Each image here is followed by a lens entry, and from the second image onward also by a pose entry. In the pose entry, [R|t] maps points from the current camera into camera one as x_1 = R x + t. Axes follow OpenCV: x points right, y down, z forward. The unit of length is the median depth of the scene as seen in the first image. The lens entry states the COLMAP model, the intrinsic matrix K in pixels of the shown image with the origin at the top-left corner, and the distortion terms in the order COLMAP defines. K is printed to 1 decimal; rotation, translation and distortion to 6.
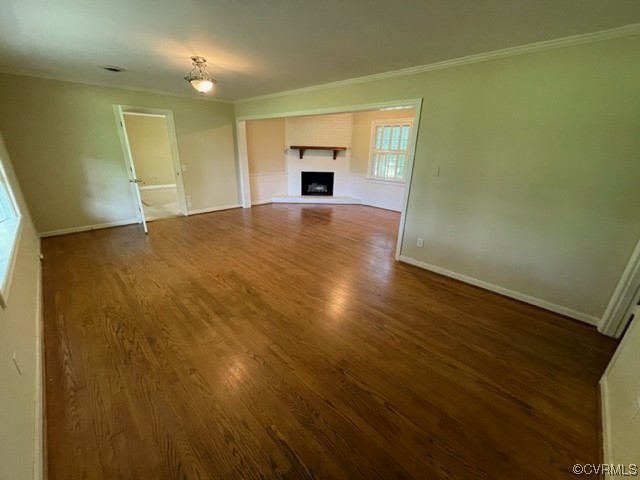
lens RADIAL K [[260.5, 0, 319.3], [0, 260.5, 243.3], [0, 0, 1]] dist [0.000180, -0.000933]
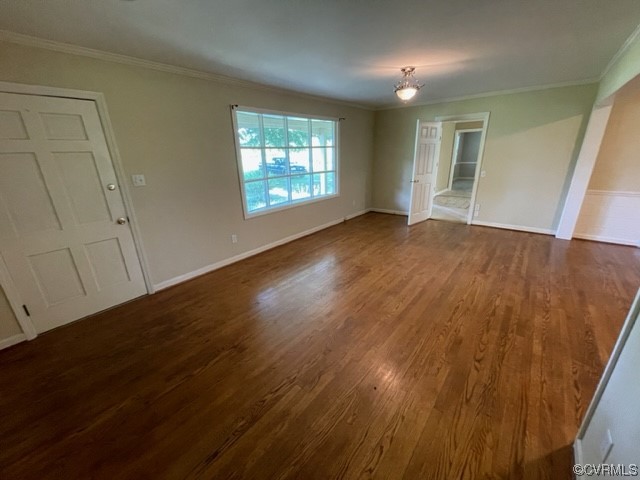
lens RADIAL K [[260.5, 0, 315.6], [0, 260.5, 242.9], [0, 0, 1]] dist [0.000180, -0.000933]
pose [[0.078147, 0.307419, -0.948360, 0.312436], [-0.318300, 0.909175, 0.268488, -0.105167], [0.944764, 0.280881, 0.168901, 0.296778]]
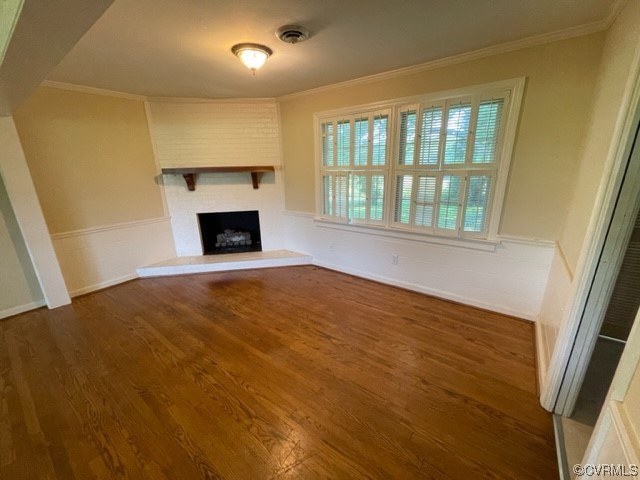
lens RADIAL K [[260.5, 0, 319.2], [0, 260.5, 241.3], [0, 0, 1]] dist [0.000180, -0.000933]
pose [[0.990458, -0.081189, 0.111359, 0.133268], [0.088887, 0.993853, -0.065992, -0.180096], [-0.105317, 0.075261, 0.991587, 0.496786]]
